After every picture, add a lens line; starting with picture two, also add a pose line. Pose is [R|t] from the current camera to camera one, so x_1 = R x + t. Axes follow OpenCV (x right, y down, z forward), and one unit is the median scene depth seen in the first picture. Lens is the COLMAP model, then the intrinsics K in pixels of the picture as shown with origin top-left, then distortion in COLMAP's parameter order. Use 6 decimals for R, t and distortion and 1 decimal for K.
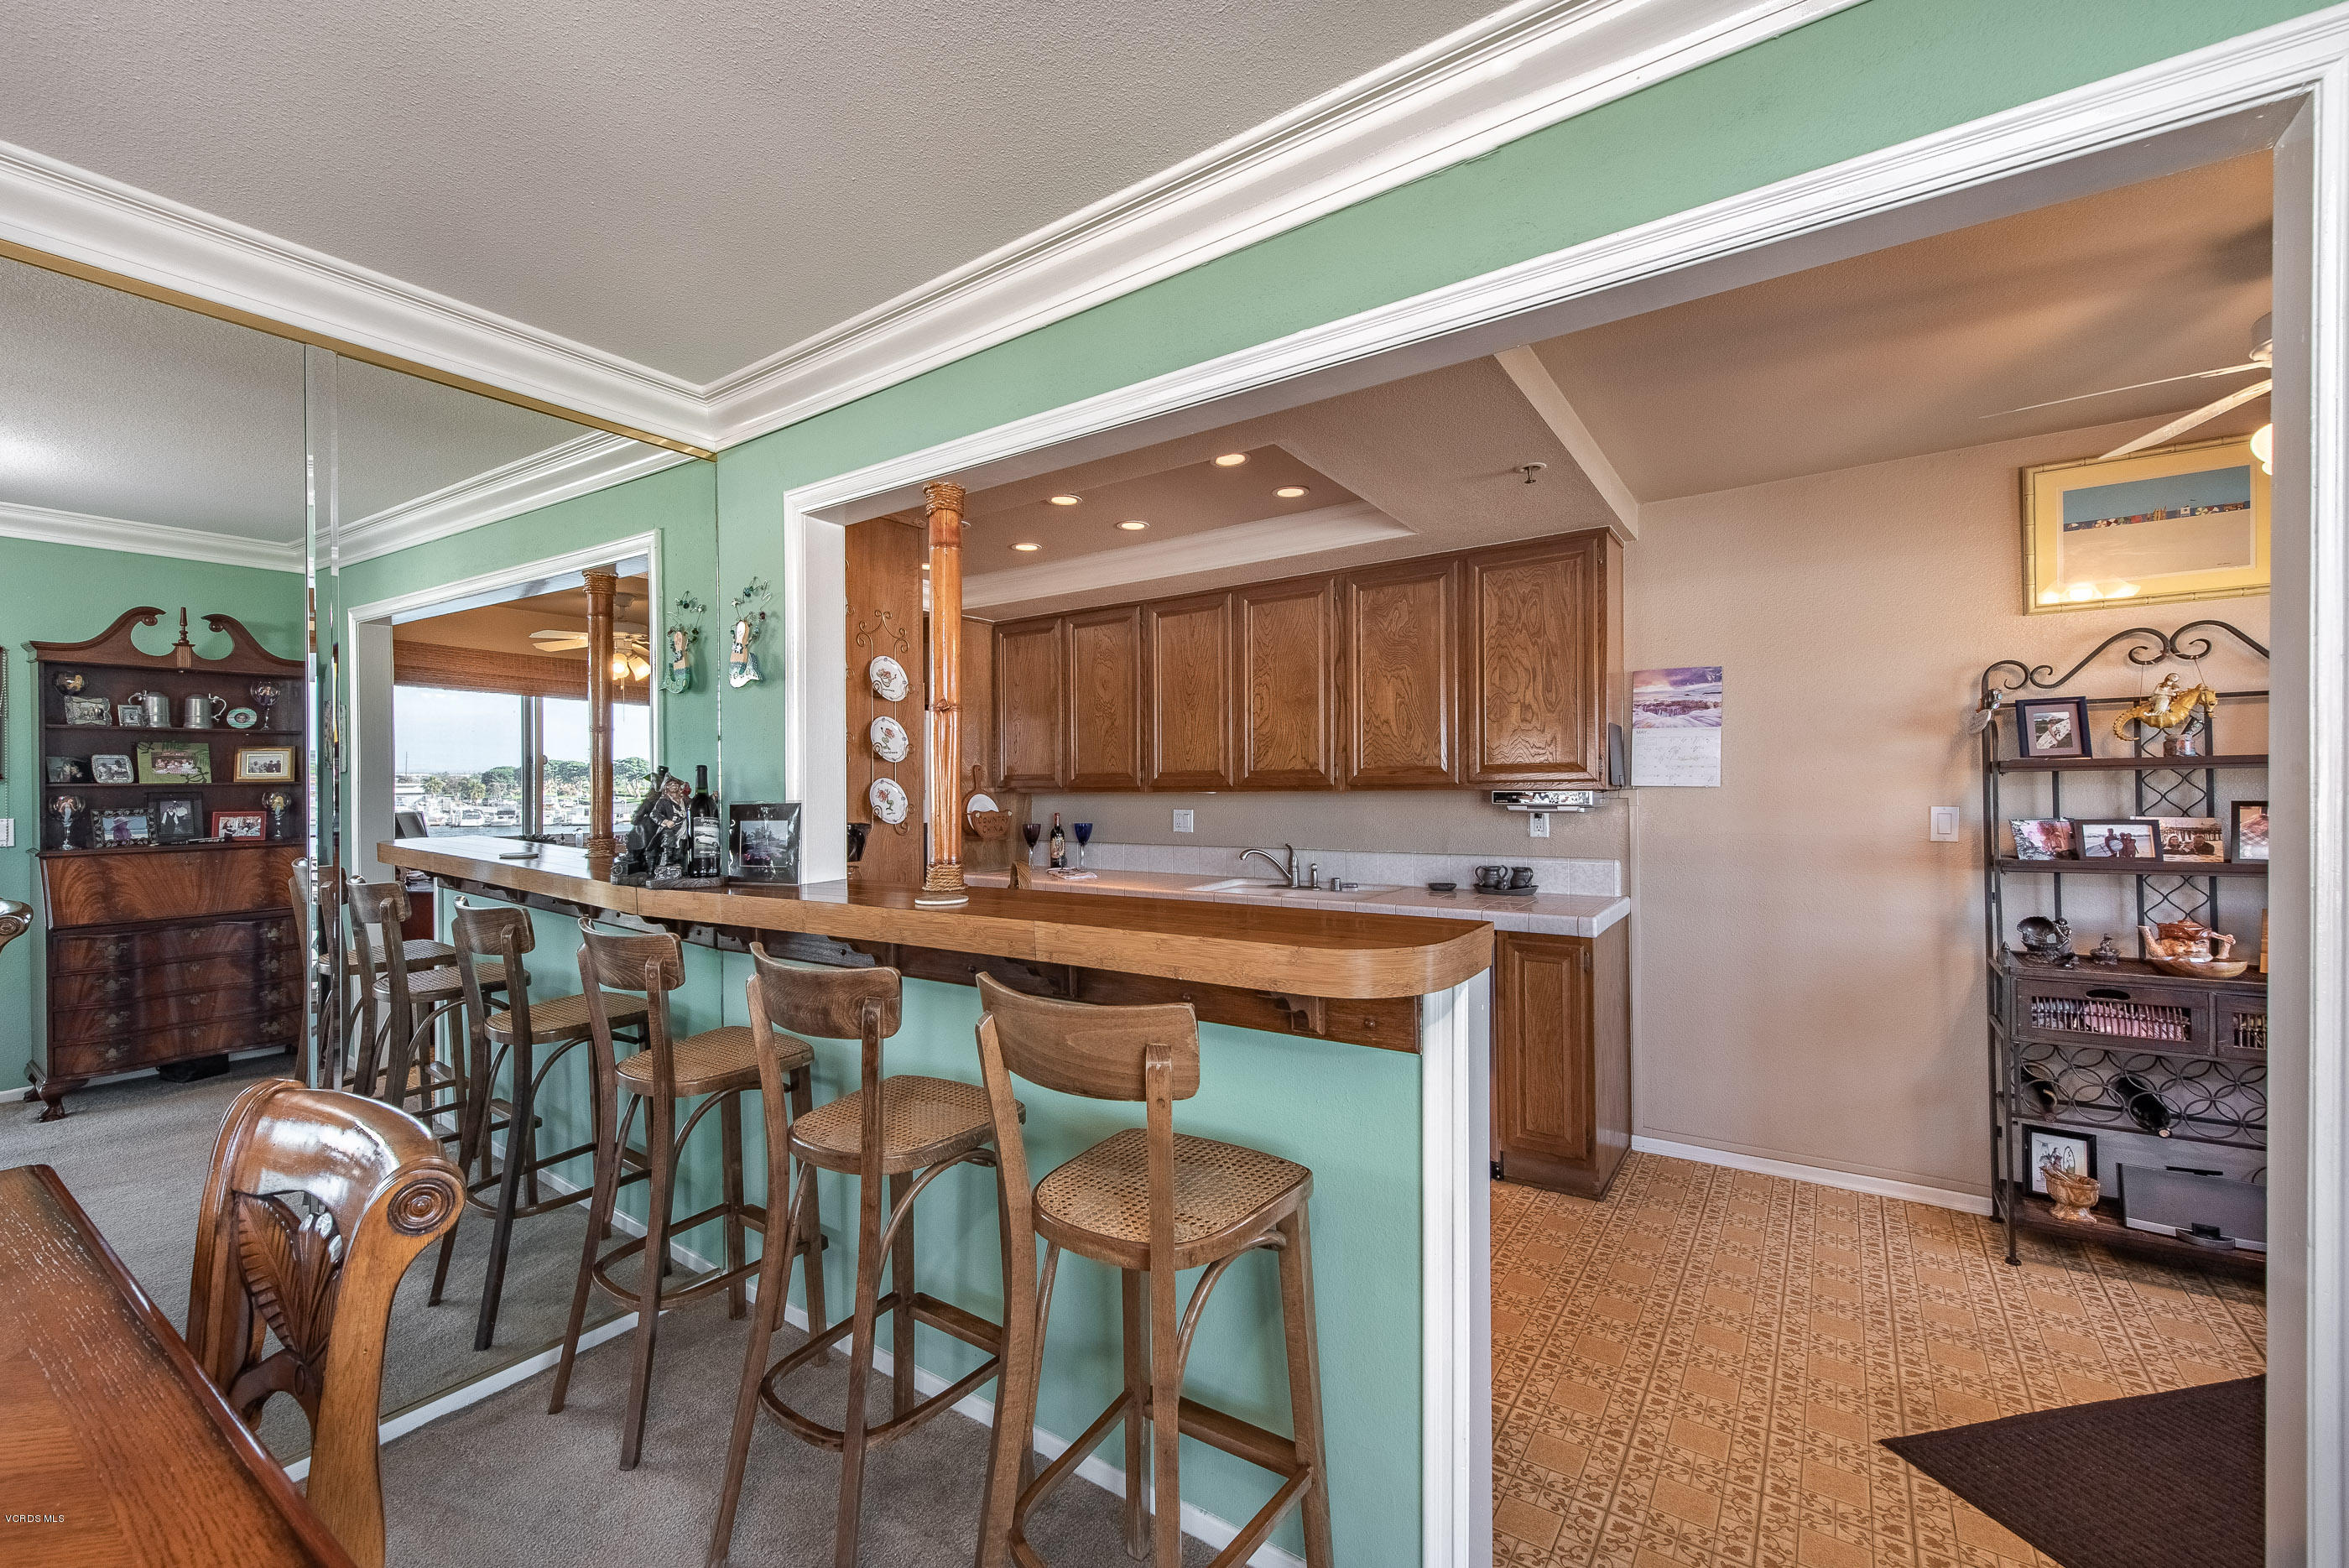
lens RADIAL K [[911.7, 0, 1178.8], [0, 911.7, 777.8], [0, 0, 1]] dist [-0.000878, -0.000364]
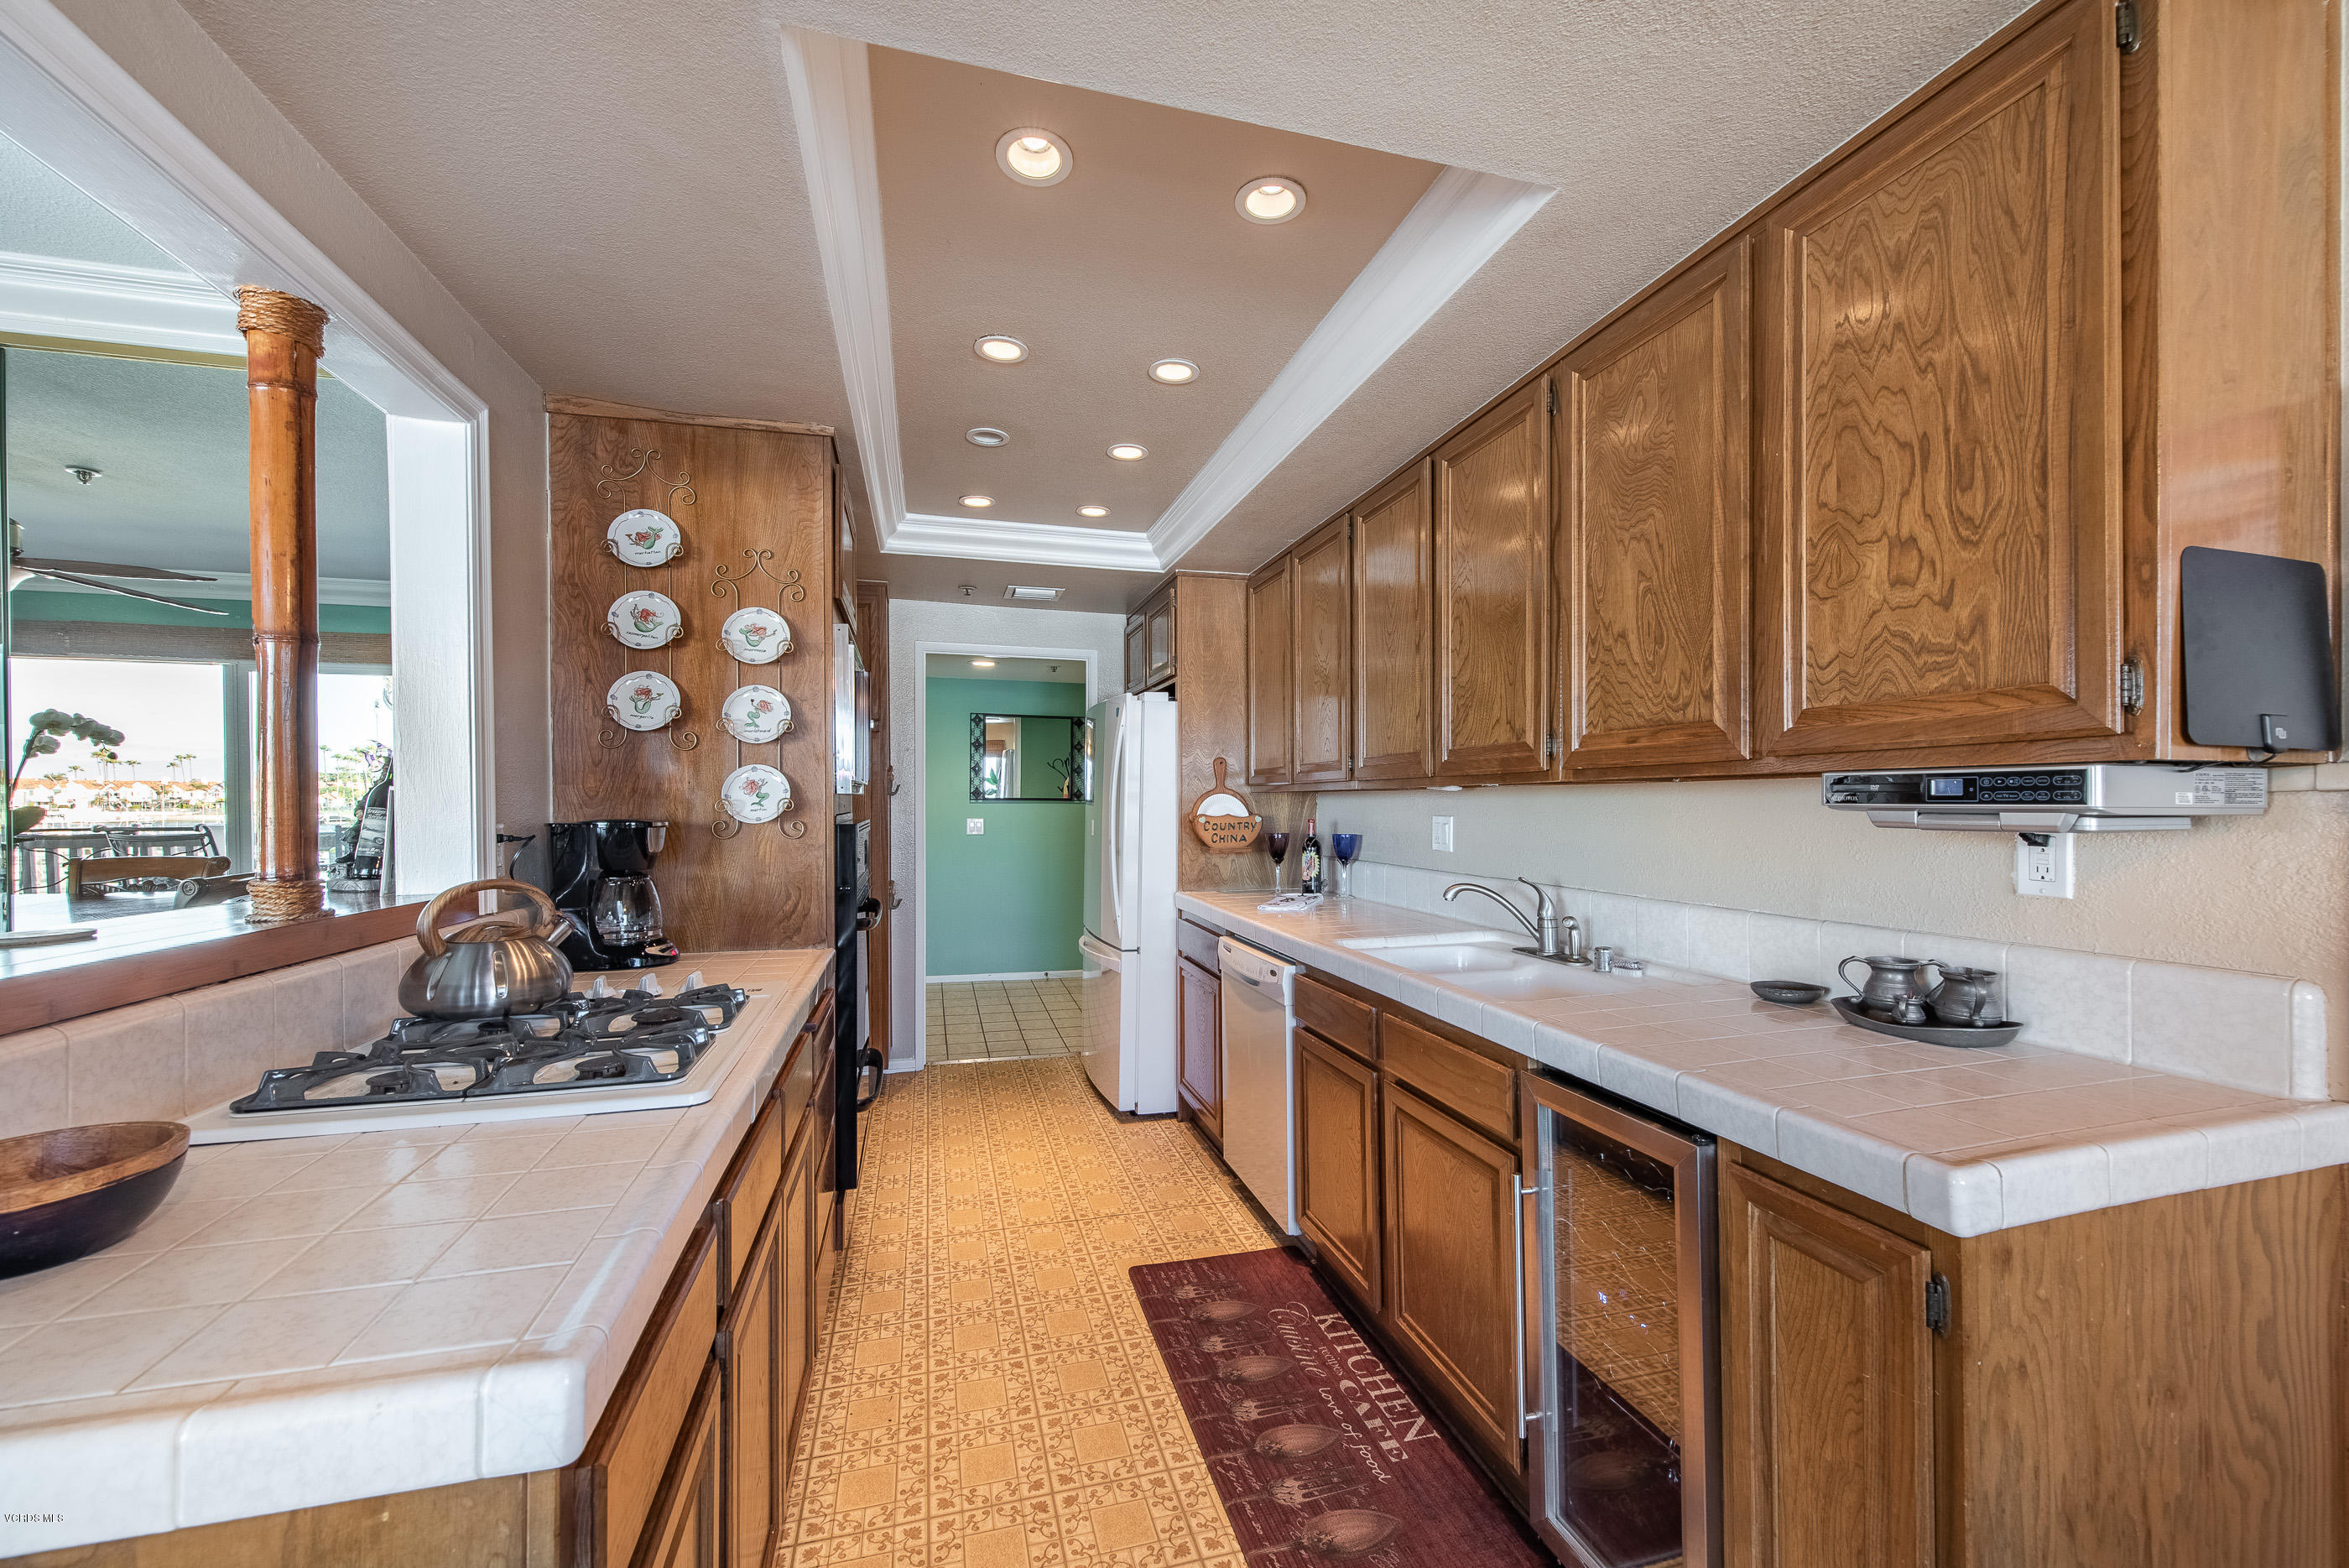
lens RADIAL K [[933.1, 0, 1184.4], [0, 933.1, 794.2], [0, 0, 1]] dist [-0.000016, -0.000256]
pose [[0.781662, -0.001558, -0.623701, 0.360175], [0.005875, 0.999971, 0.004866, 0.019095], [0.623675, -0.007468, 0.781648, 0.477387]]
